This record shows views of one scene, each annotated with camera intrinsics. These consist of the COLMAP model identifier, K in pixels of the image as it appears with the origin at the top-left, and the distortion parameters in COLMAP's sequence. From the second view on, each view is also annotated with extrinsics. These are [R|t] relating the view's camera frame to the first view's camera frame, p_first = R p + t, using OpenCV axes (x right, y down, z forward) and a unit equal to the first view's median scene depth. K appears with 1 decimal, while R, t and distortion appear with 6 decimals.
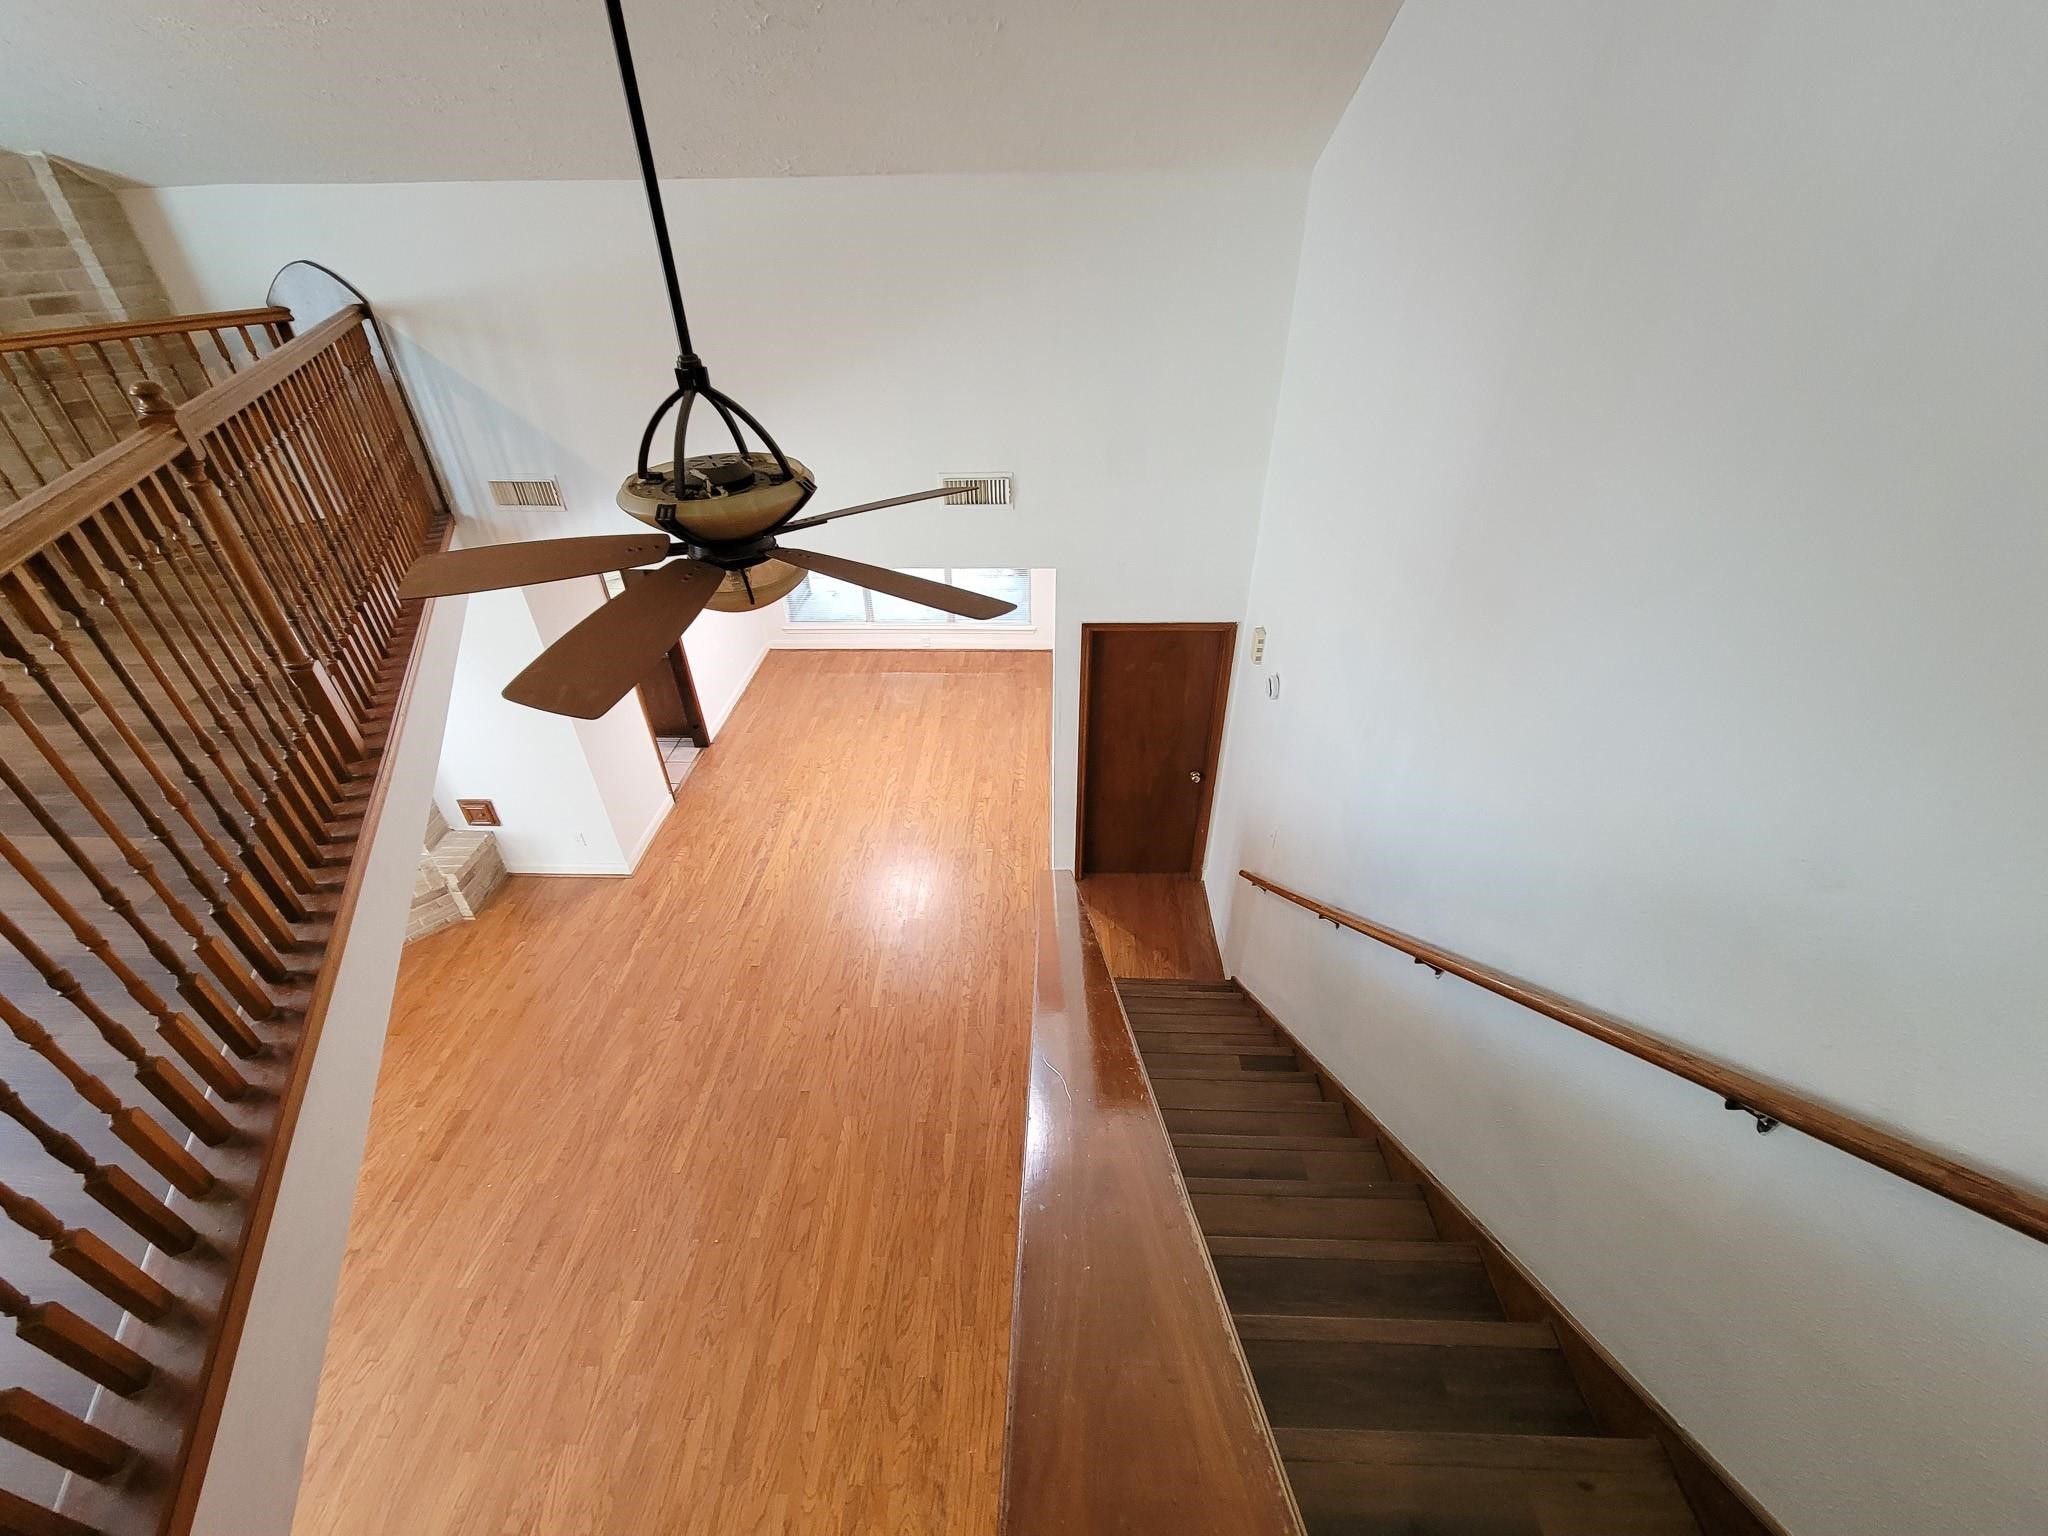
lens RADIAL K [[817.0, 0, 1024.0], [0, 817.0, 768.0], [0, 0, 1]] dist [-0.000753, -0.000242]
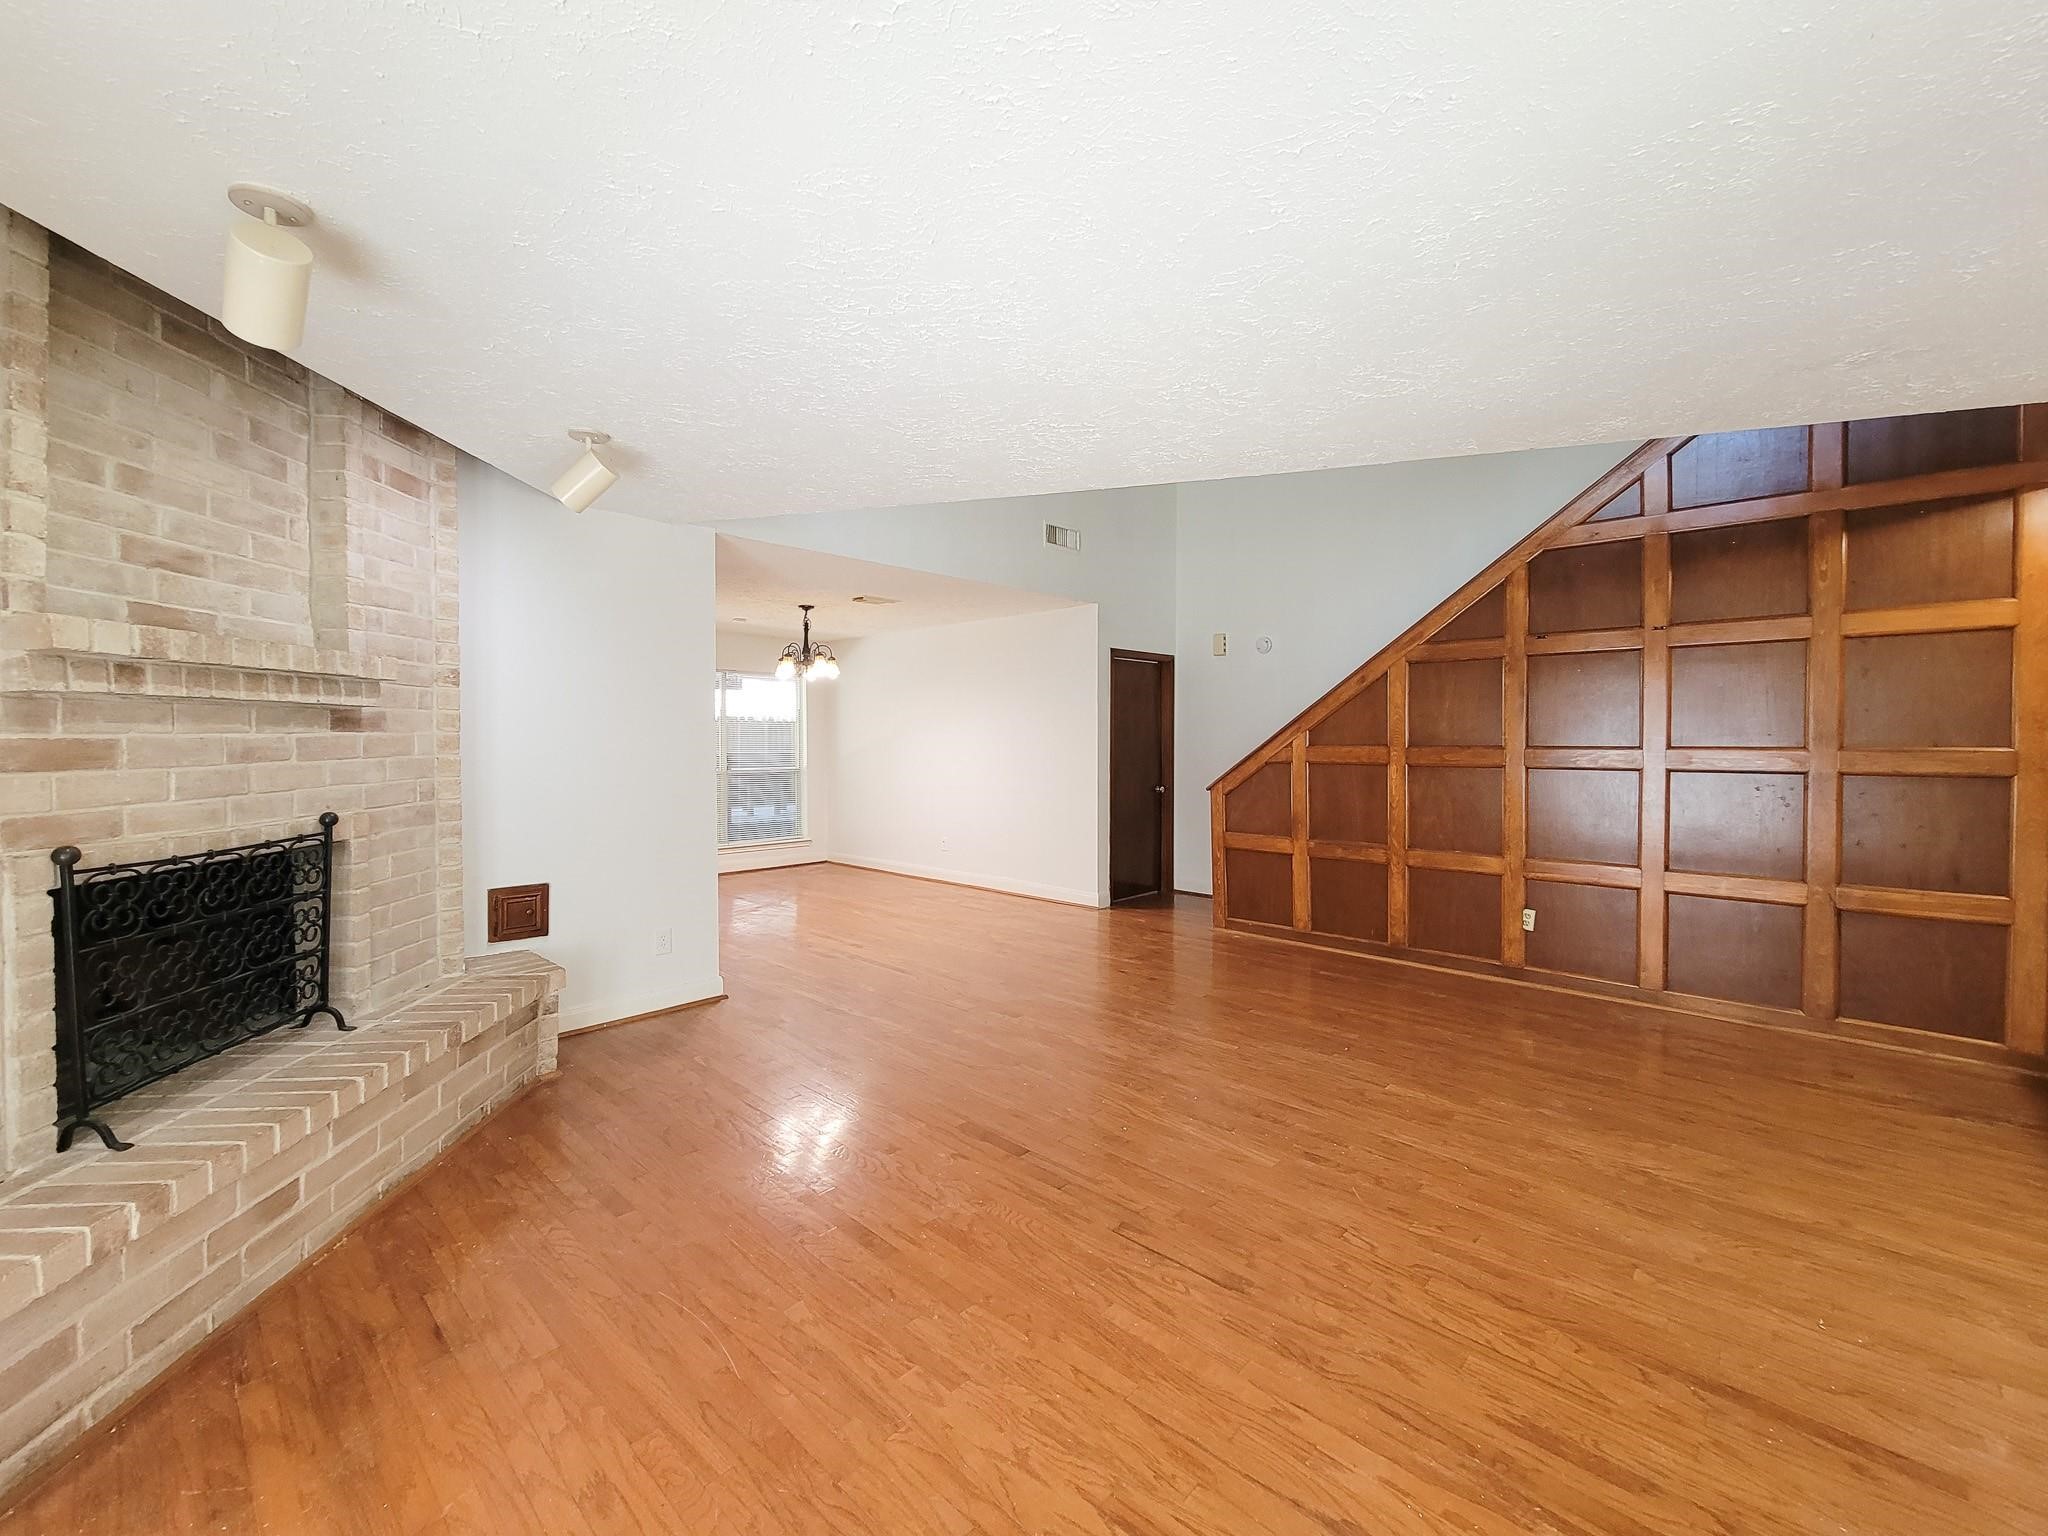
lens RADIAL K [[830.6, 0, 991.0], [0, 830.6, 748.4], [0, 0, 1]] dist [-0.000386, -0.000542]
pose [[0.685080, 0.002961, 0.728462, -1.185658], [0.409703, 0.825280, -0.388659, 0.458626], [-0.602336, 0.564715, 0.564170, 0.492567]]
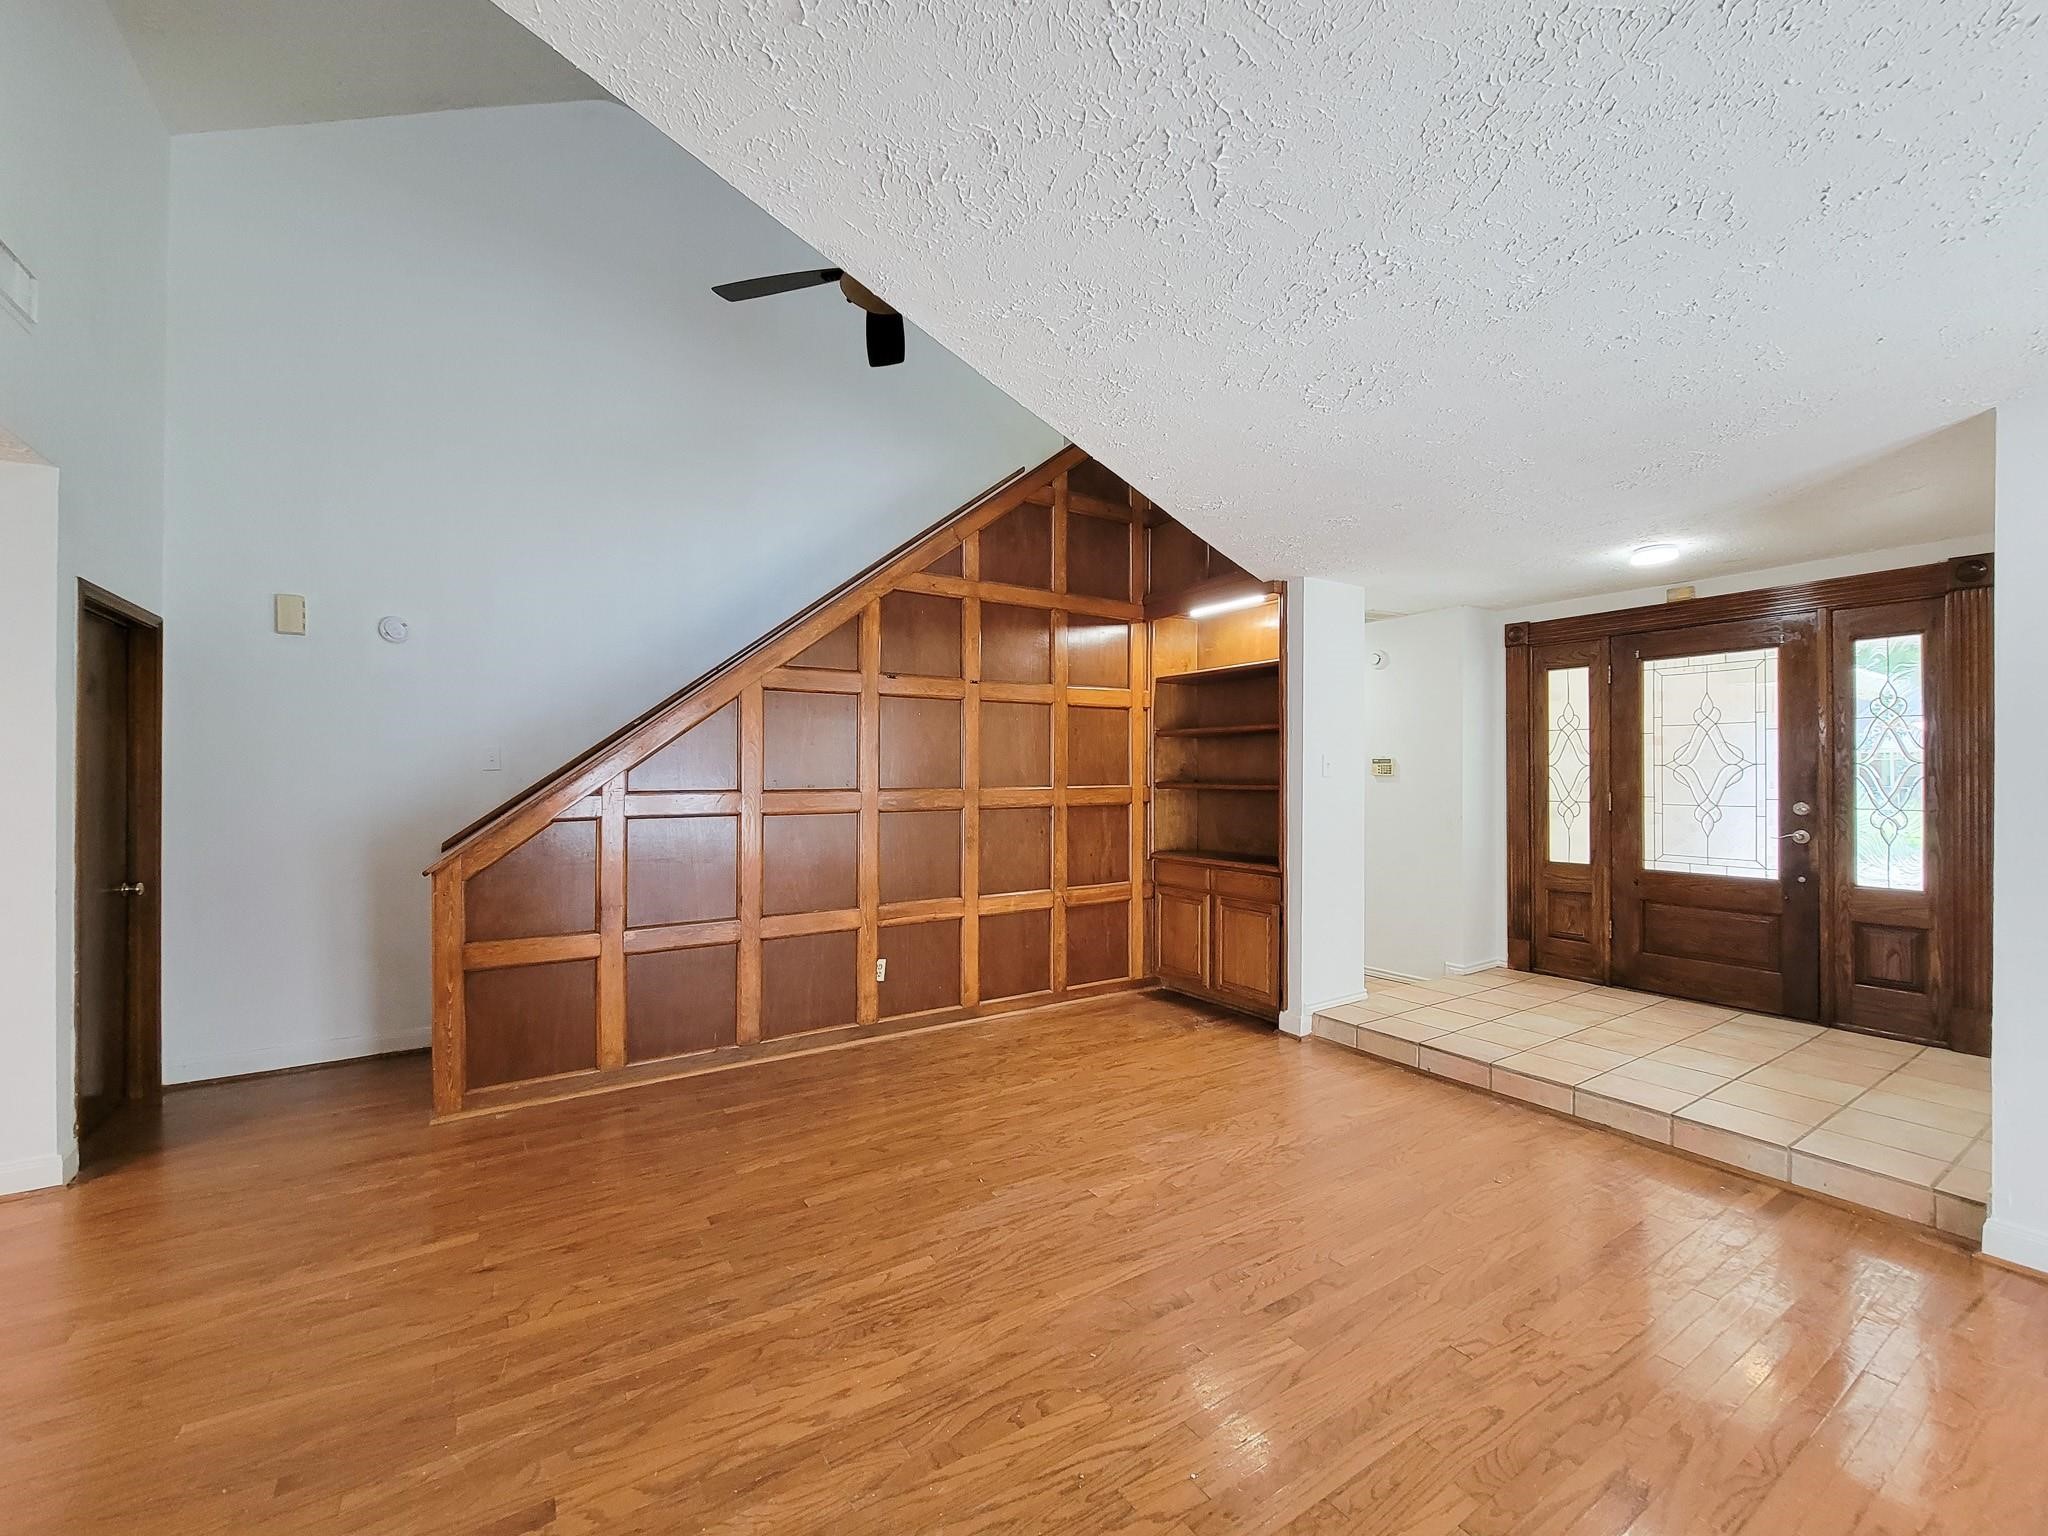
lens RADIAL K [[844.7, 0, 1025.7], [0, 844.7, 776.8], [0, 0, 1]] dist [-0.000138, -0.000127]
pose [[-0.560972, 0.015918, 0.827682, -0.907040], [0.481812, 0.819306, 0.310797, 0.088722], [-0.673177, 0.573136, -0.467277, 1.014857]]
